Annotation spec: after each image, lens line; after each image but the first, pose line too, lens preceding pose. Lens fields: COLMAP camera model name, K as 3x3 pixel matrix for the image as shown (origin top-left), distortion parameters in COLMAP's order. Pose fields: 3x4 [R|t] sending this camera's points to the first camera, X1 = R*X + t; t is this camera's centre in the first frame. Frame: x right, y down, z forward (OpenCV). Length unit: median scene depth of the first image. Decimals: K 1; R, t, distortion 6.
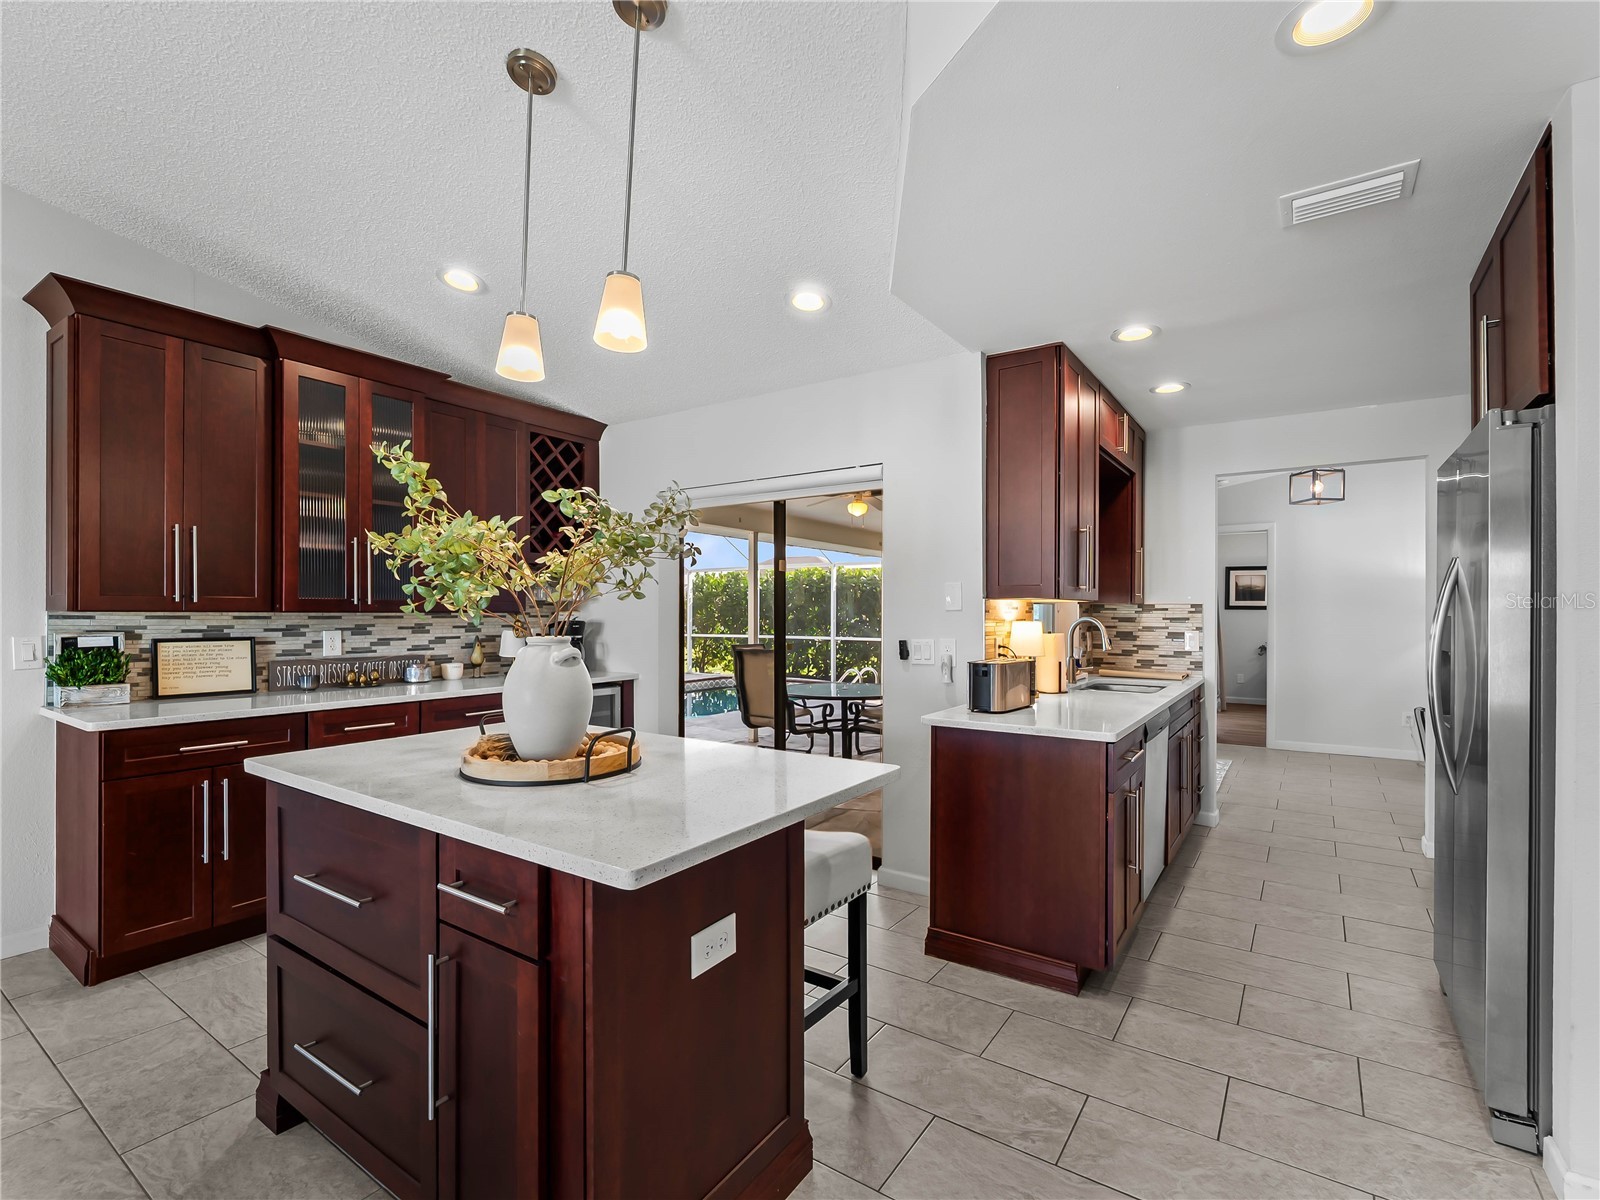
lens RADIAL K [[728.1, 0, 810.9], [0, 728.1, 605.6], [0, 0, 1]] dist [-0.004251, -0.000544]
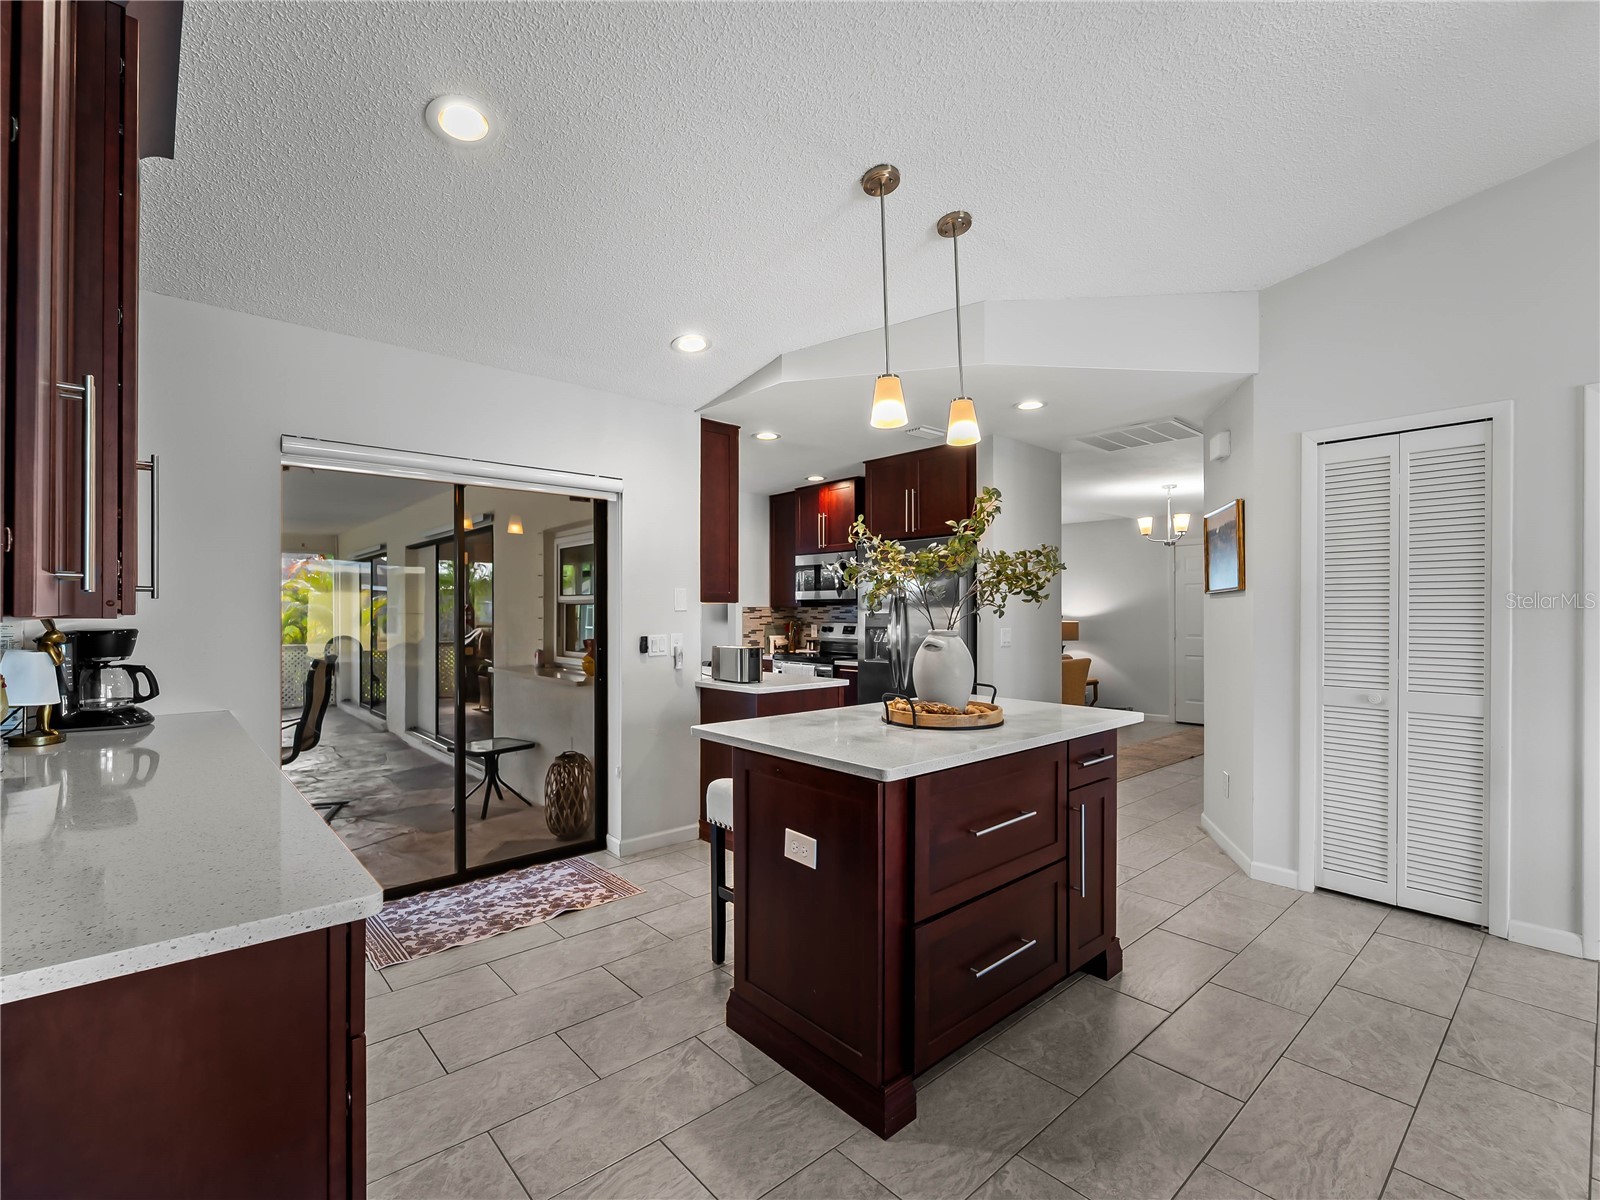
lens RADIAL K [[728.1, 0, 810.9], [0, 728.1, 605.6], [0, 0, 1]] dist [-0.004251, -0.000544]
pose [[0.239879, -0.004761, 0.970791, -0.938848], [-0.017442, 0.999805, 0.009213, -0.017207], [-0.970646, -0.019143, 0.239749, 0.459088]]
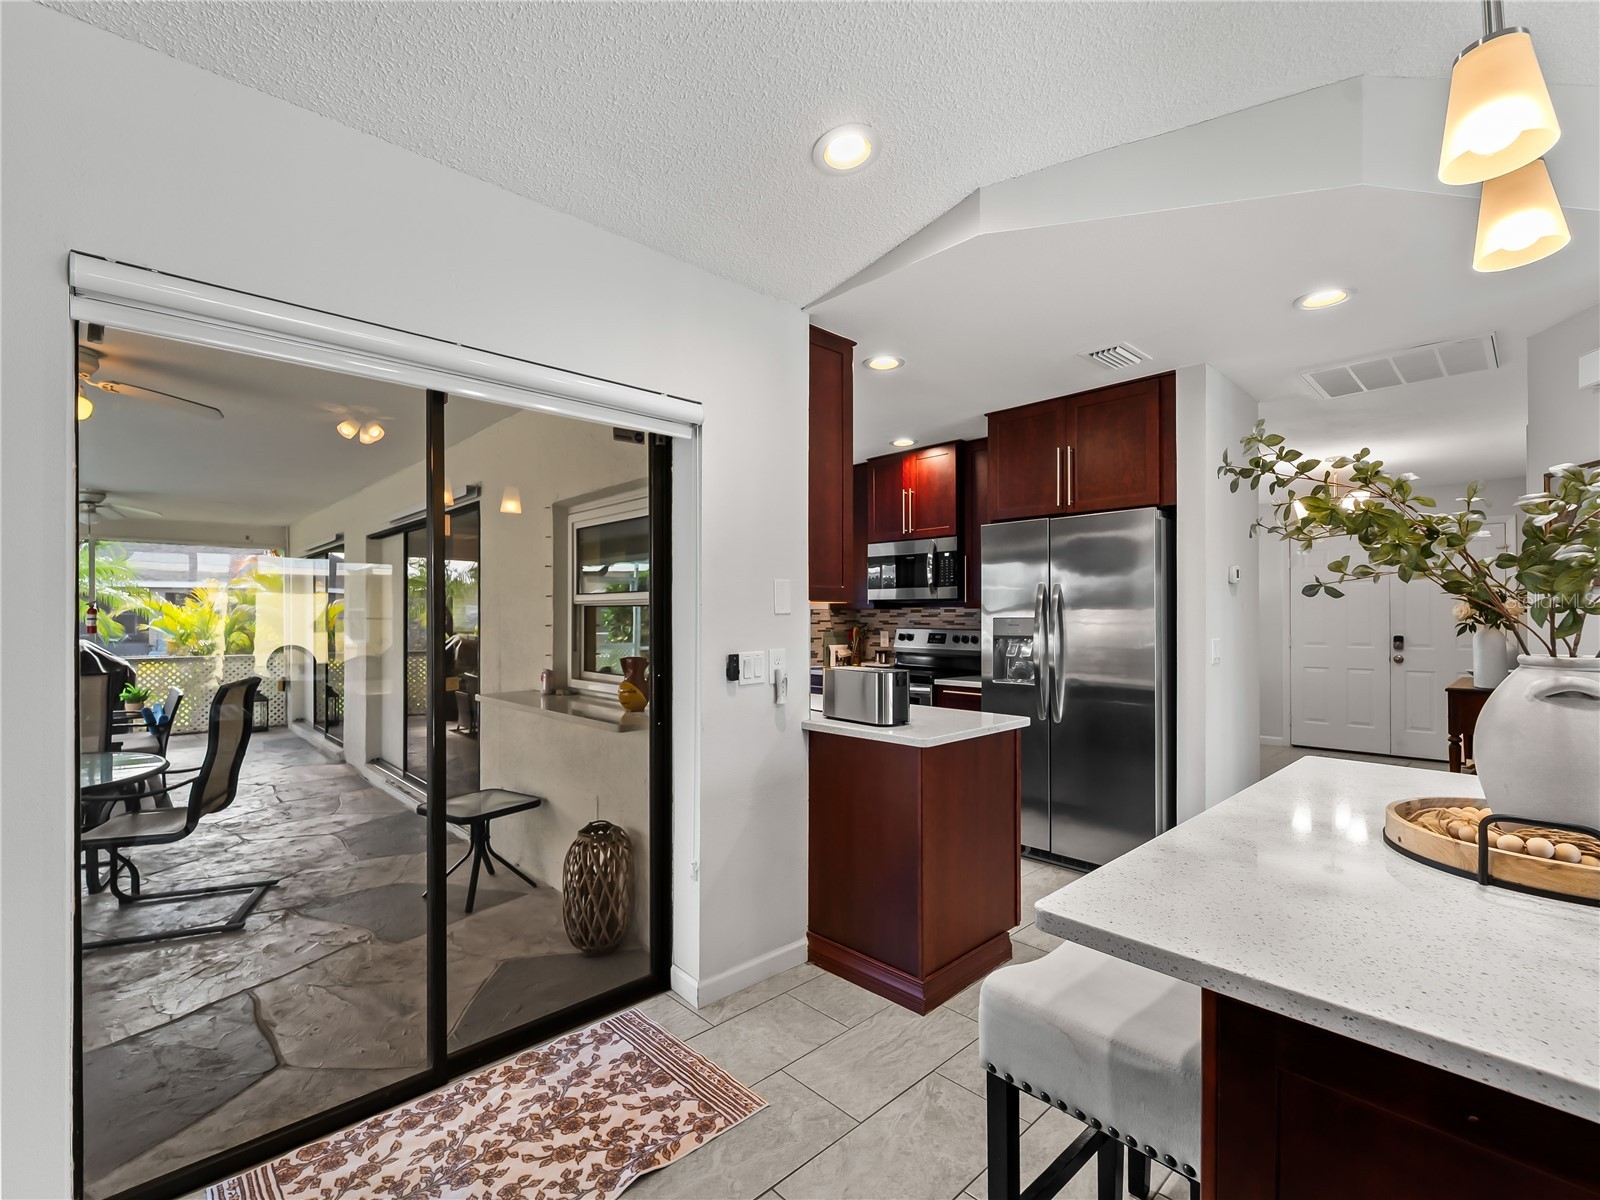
lens RADIAL K [[728.1, 0, 810.9], [0, 728.1, 605.6], [0, 0, 1]] dist [-0.004251, -0.000544]
pose [[0.210564, 0.000049, 0.977580, -0.575267], [-0.015885, 0.999868, 0.003371, -0.005479], [-0.977451, -0.016239, 0.210537, 0.765242]]
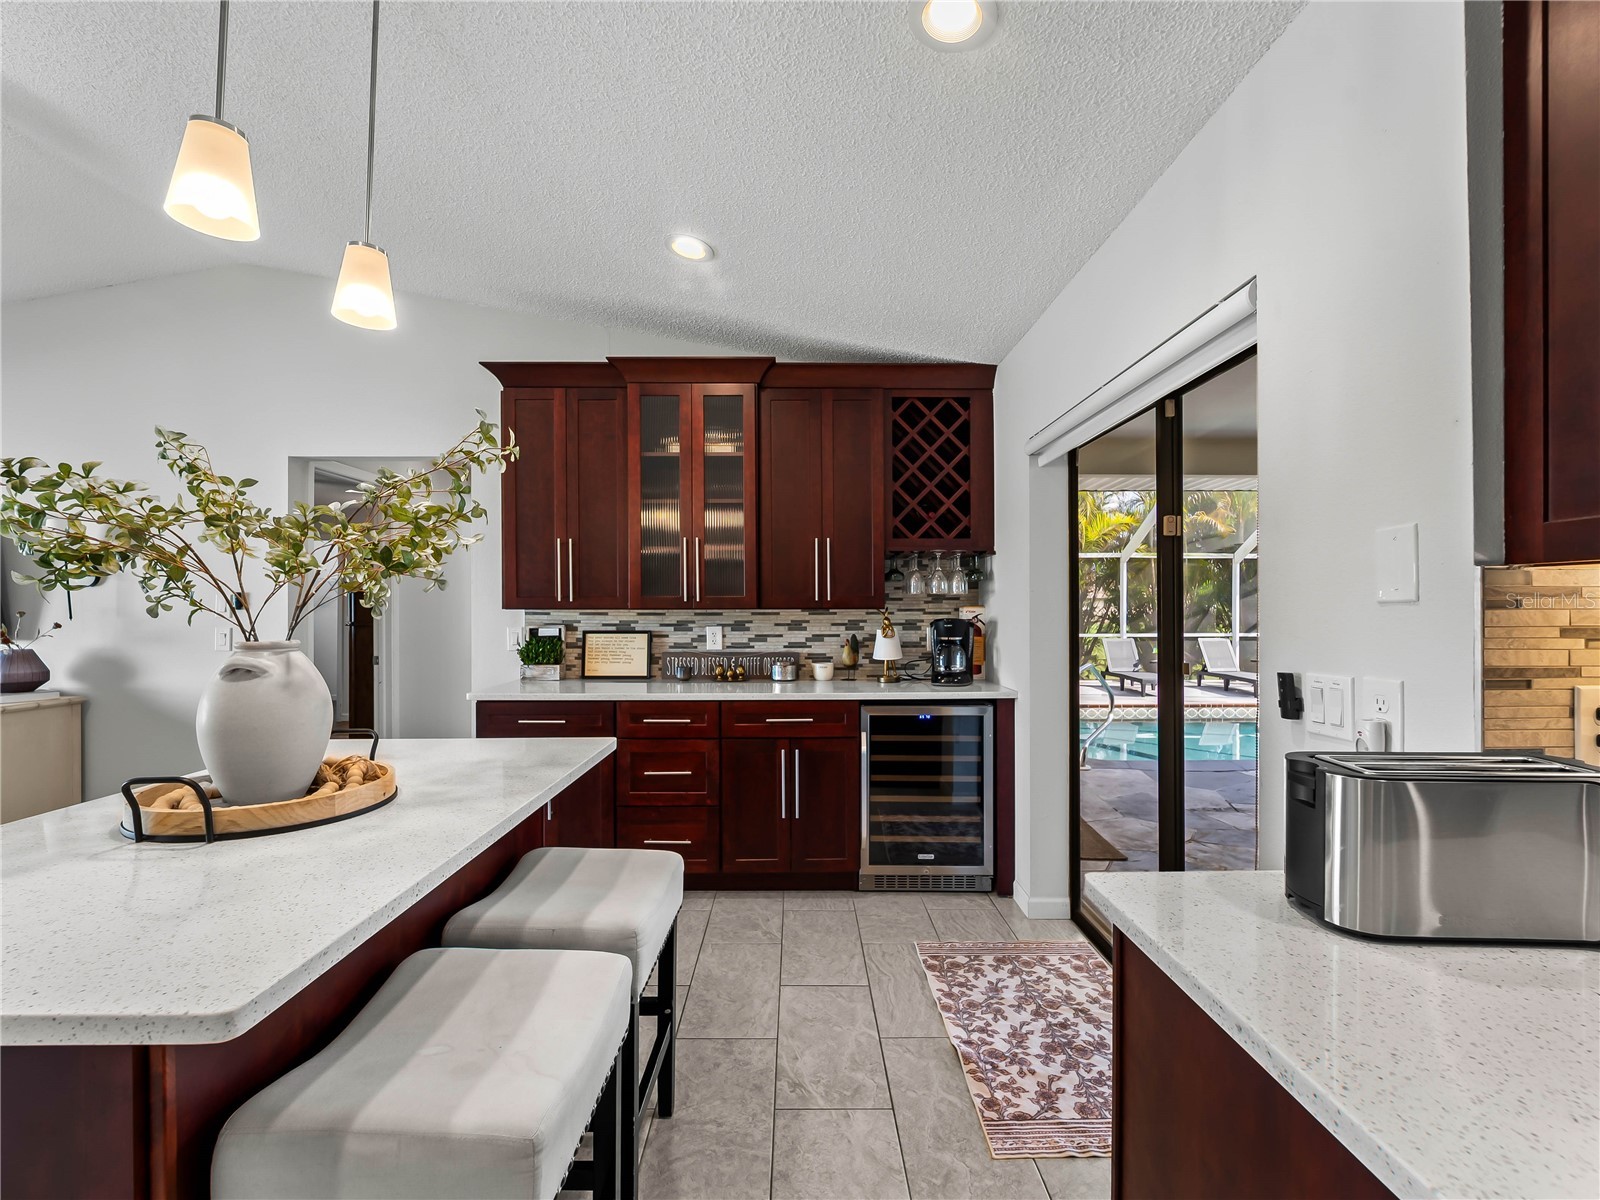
lens RADIAL K [[728.1, 0, 810.9], [0, 728.1, 605.6], [0, 0, 1]] dist [-0.004251, -0.000544]
pose [[0.577366, -0.005687, -0.816466, 0.316061], [0.011481, 0.999933, 0.001154, 0.004514], [0.816405, -0.010040, 0.577393, 0.521257]]
